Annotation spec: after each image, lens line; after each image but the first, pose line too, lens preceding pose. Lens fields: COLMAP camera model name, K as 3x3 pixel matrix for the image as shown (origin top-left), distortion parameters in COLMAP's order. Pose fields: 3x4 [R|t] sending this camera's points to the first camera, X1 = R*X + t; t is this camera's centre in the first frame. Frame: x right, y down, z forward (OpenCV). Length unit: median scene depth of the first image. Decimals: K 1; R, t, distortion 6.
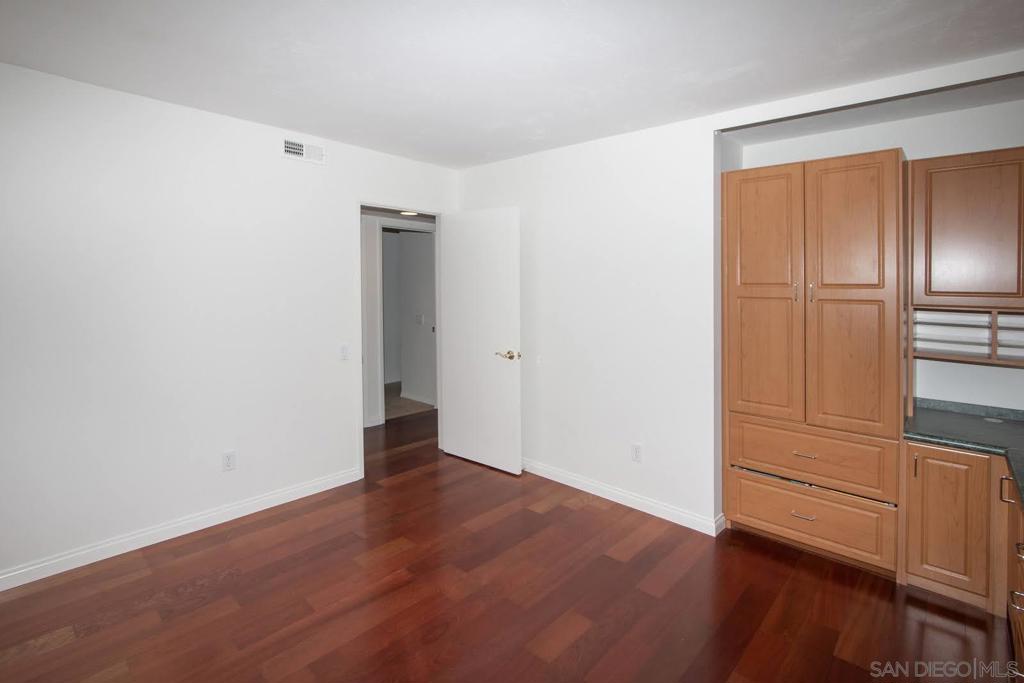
lens RADIAL K [[474.4, 0, 511.9], [0, 474.4, 351.2], [0, 0, 1]] dist [-0.012756, -0.000072]
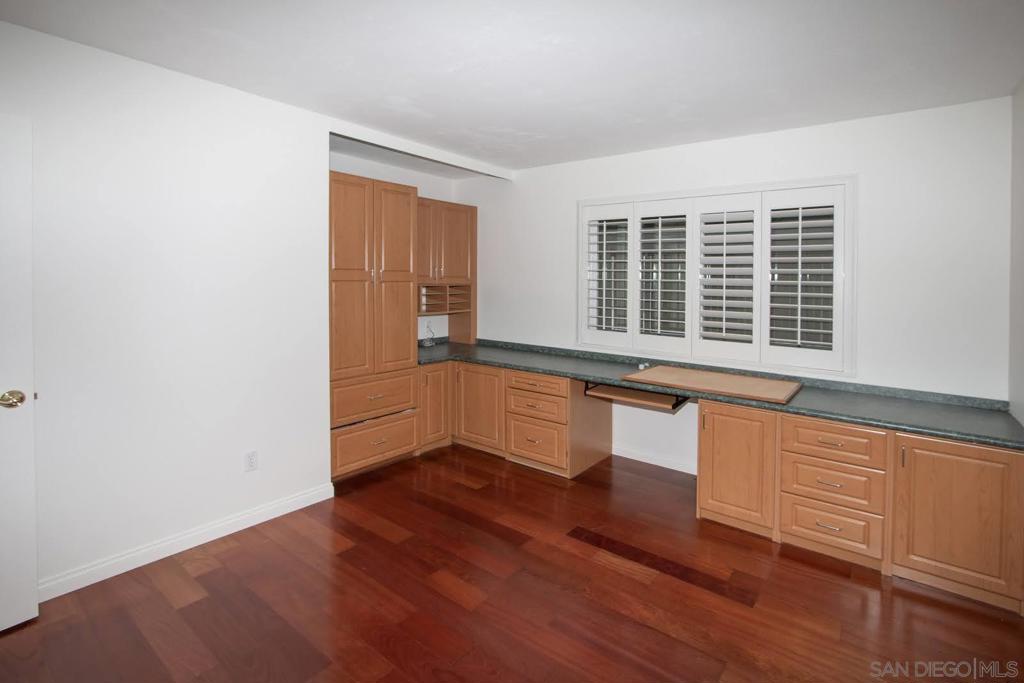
lens RADIAL K [[480.4, 0, 511.5], [0, 480.4, 325.1], [0, 0, 1]] dist [-0.003745, -0.000383]
pose [[-0.043735, -0.105933, 0.993411, -0.708780], [0.120483, 0.986546, 0.110505, -0.082219], [-0.991752, 0.124522, -0.030384, 0.613964]]
